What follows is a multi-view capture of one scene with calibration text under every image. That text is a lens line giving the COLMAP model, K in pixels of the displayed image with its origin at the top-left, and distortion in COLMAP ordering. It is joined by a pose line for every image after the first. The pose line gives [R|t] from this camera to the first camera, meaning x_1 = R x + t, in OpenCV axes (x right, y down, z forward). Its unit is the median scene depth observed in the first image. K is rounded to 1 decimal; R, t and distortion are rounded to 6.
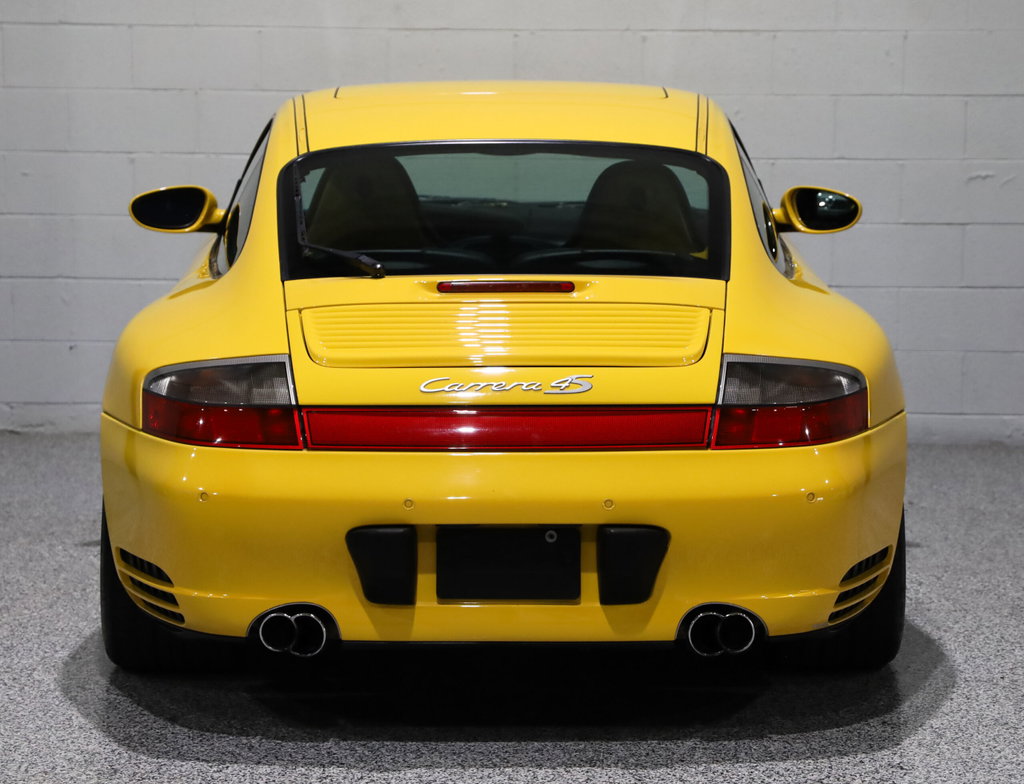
lens RADIAL K [[4323.9, 0, 513.5], [0, 4323.9, 390.6], [0, 0, 1]] dist [0.586722, 0.000000]
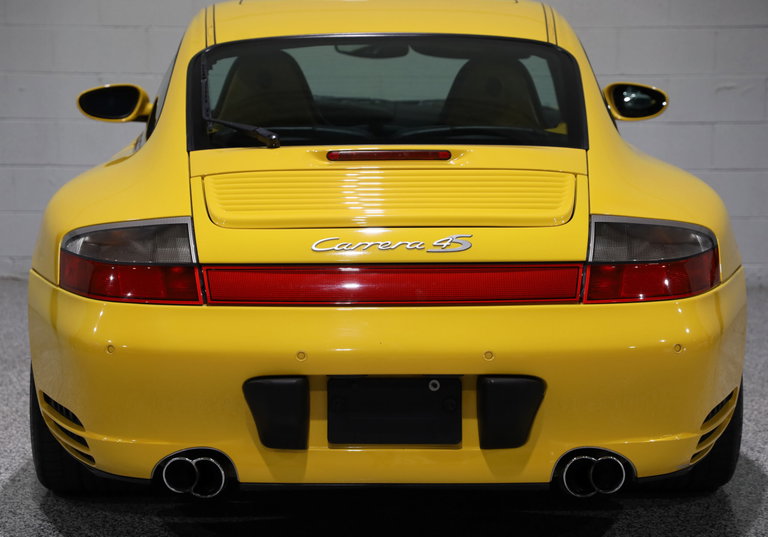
lens RADIAL K [[2307.6, 0, 352.6], [0, 2307.6, 252.2], [0, 0, 1]] dist [0.604314, 0.000000]
pose [[0.999988, -0.003086, -0.003837, -0.008914], [0.003097, 0.999991, 0.003027, -0.001051], [0.003828, -0.003039, 0.999988, 0.411343]]
